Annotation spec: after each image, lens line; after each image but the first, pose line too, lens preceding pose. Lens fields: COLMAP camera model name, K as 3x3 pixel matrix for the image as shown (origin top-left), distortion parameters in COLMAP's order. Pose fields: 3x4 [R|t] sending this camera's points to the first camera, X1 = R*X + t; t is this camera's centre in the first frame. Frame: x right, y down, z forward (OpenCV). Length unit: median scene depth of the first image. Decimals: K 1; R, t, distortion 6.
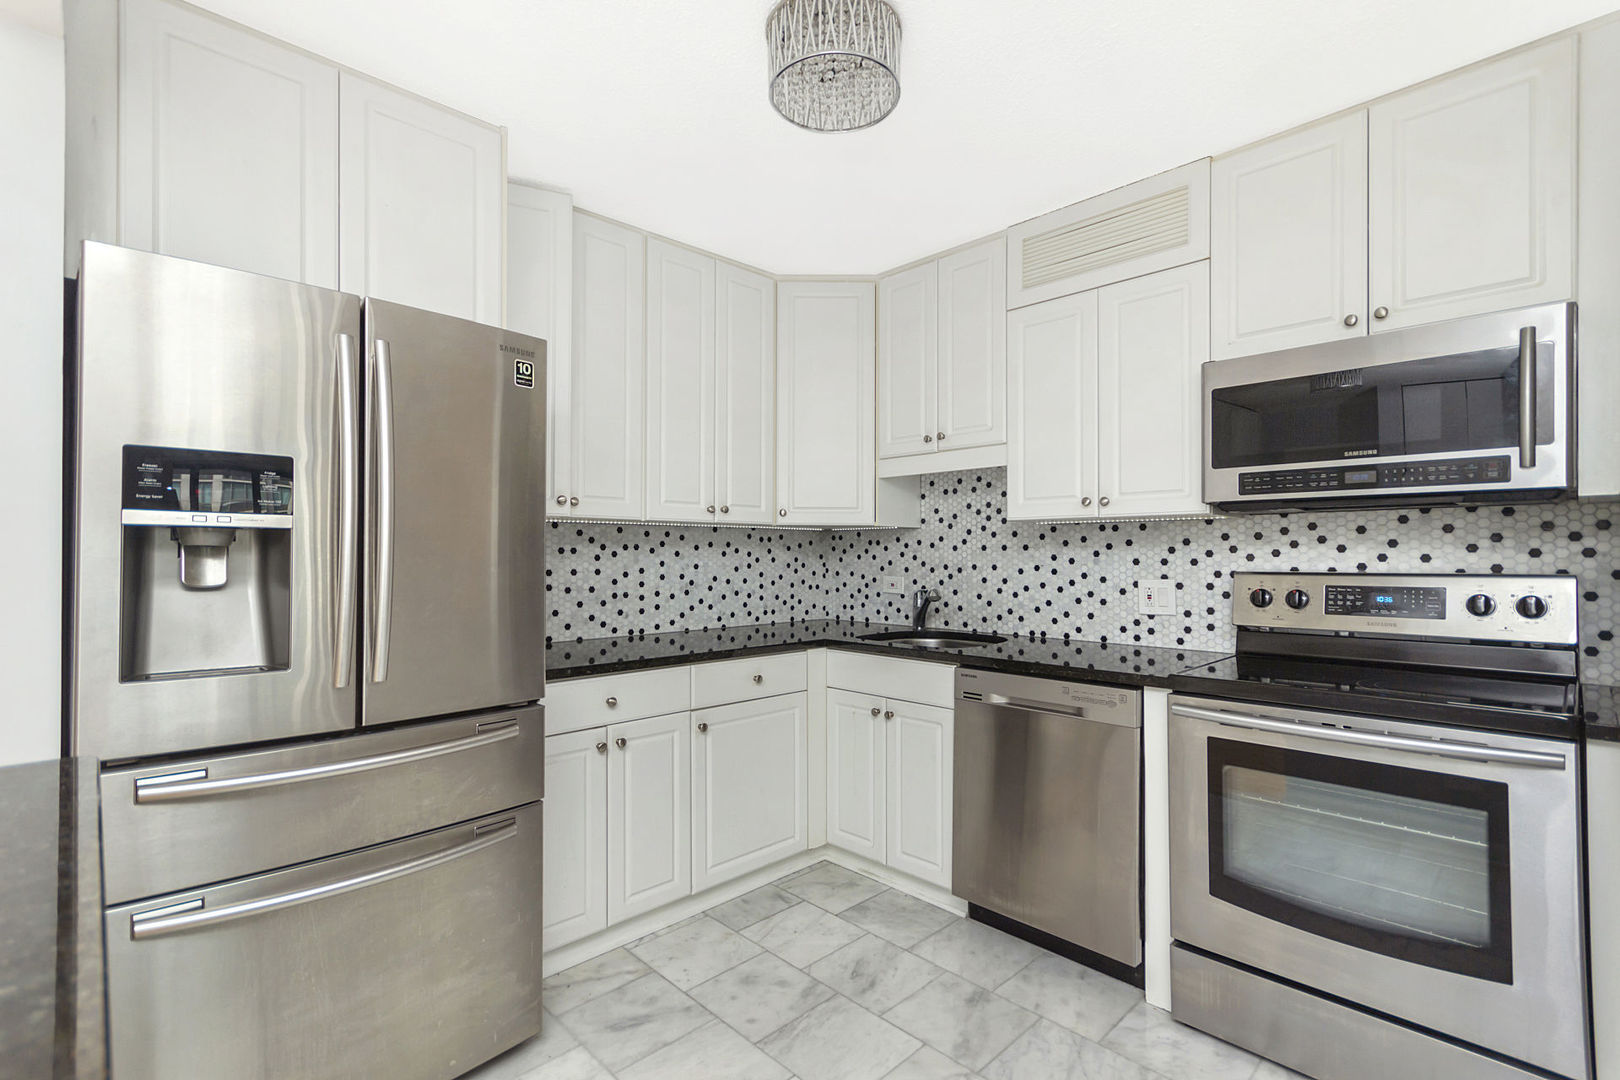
lens RADIAL K [[760.7, 0, 819.7], [0, 760.7, 550.1], [0, 0, 1]] dist [-0.004458, 0.000919]
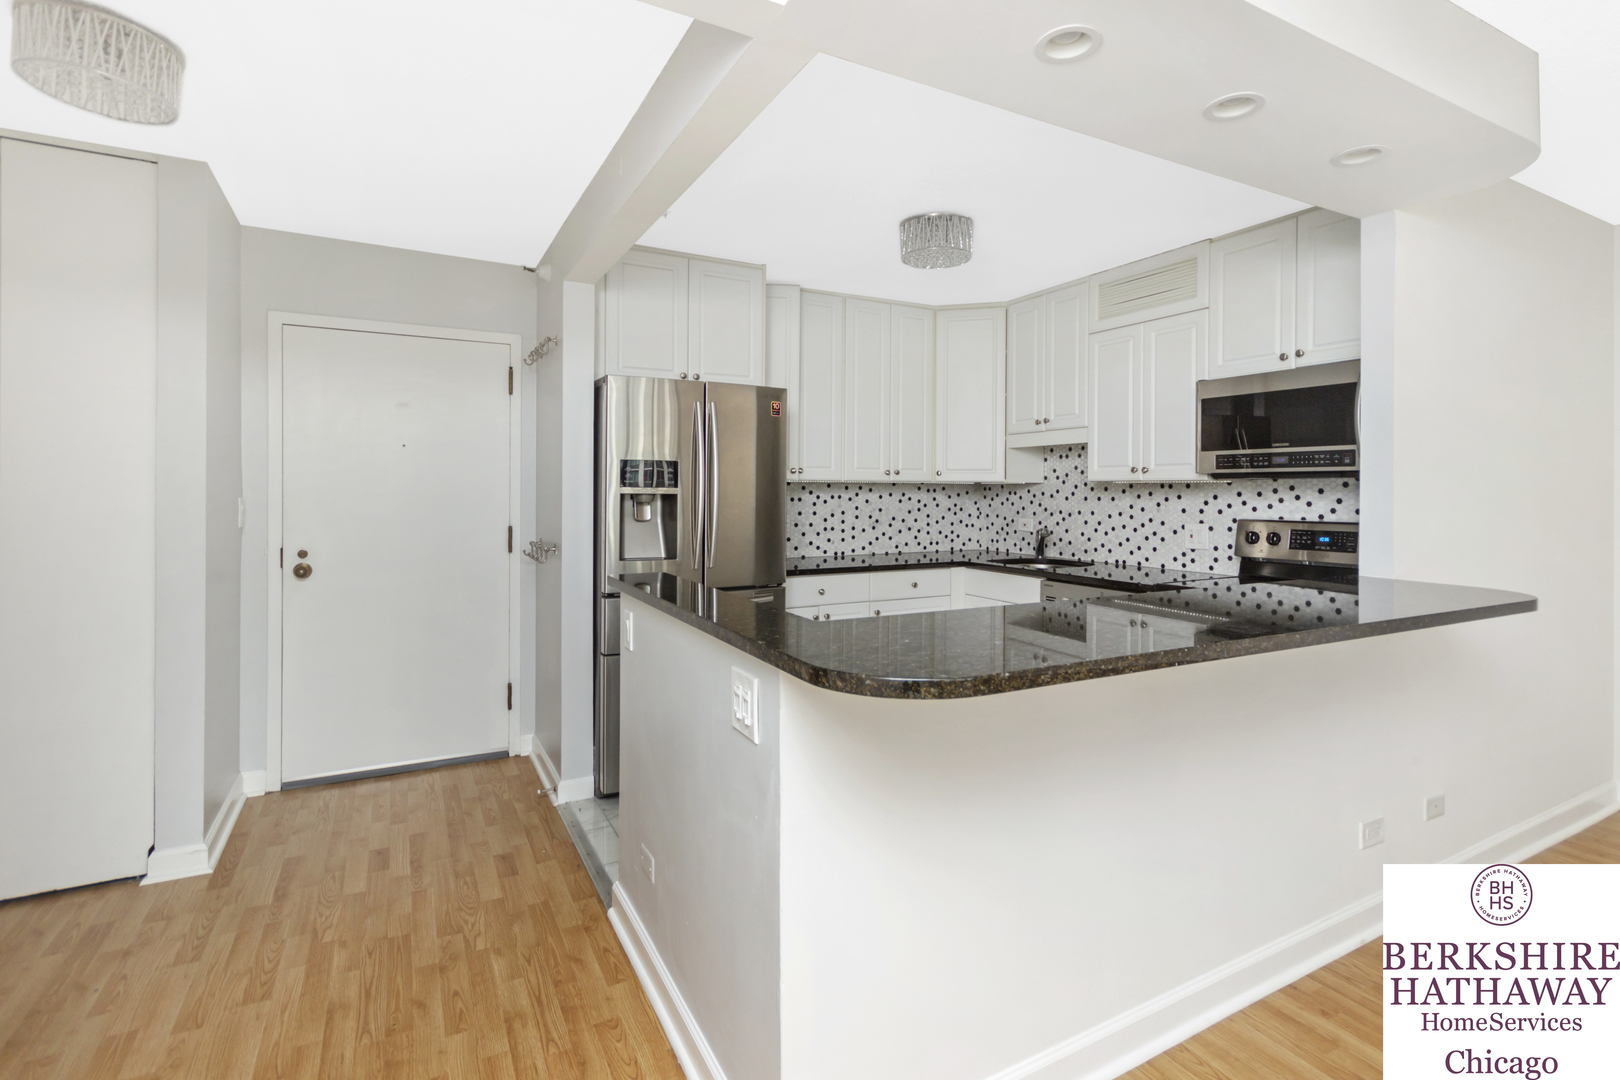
lens RADIAL K [[760.7, 0, 813.0], [0, 760.7, 488.3], [0, 0, 1]] dist [-0.004458, 0.000919]
pose [[0.957787, 0.002075, -0.287470, 0.158651], [-0.002013, 0.999998, 0.000513, -0.024364], [0.287470, 0.000087, 0.957790, -0.512311]]
